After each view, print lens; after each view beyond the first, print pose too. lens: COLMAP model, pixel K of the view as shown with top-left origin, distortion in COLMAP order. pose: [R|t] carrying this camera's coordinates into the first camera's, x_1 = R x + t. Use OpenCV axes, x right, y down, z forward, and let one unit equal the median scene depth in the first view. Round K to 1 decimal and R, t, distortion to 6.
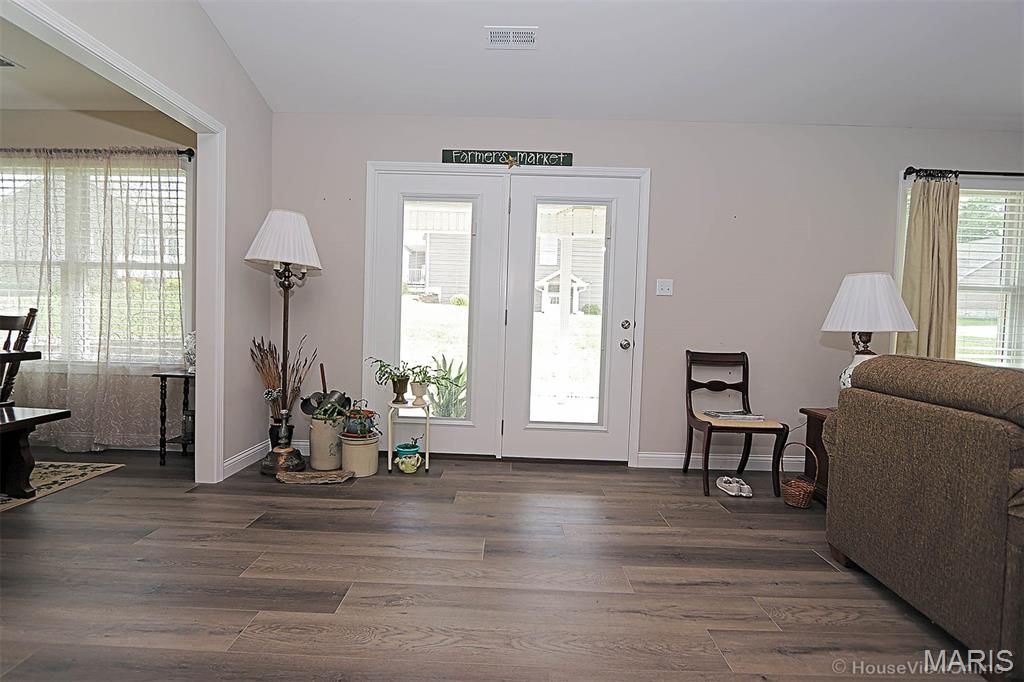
lens RADIAL K [[472.5, 0, 504.0], [0, 472.5, 338.3], [0, 0, 1]] dist [-0.011703, 0.000711]
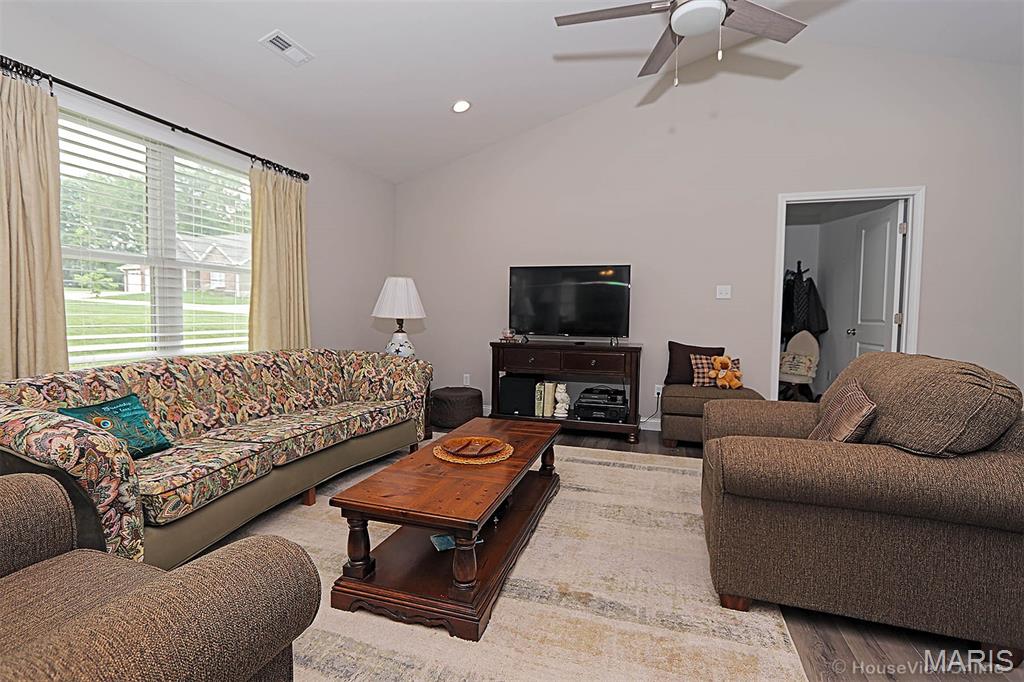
lens RADIAL K [[472.5, 0, 504.0], [0, 472.5, 338.3], [0, 0, 1]] dist [-0.011703, 0.000711]
pose [[0.306380, -0.074617, 0.948980, 0.485228], [0.033331, 0.997153, 0.067644, -0.004891], [-0.951326, 0.010905, 0.307995, 0.168872]]
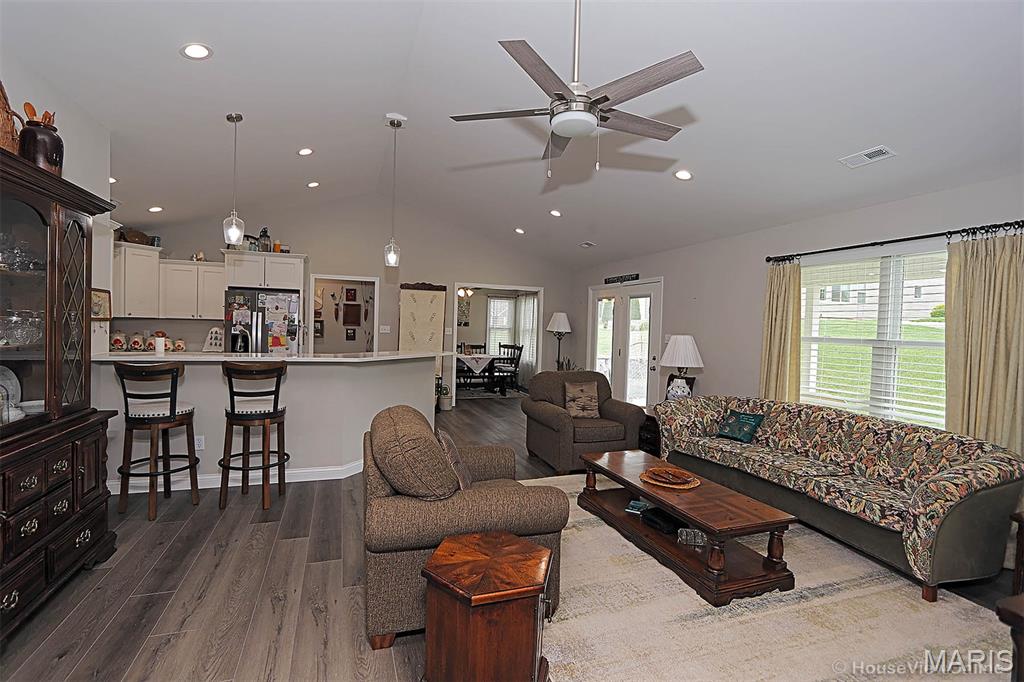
lens RADIAL K [[472.5, 0, 504.0], [0, 472.5, 338.3], [0, 0, 1]] dist [-0.011703, 0.000711]
pose [[0.337002, 0.005373, -0.941489, 1.885507], [-0.054686, 0.998407, -0.013877, -0.050006], [0.939914, 0.056163, 0.336759, -0.226473]]
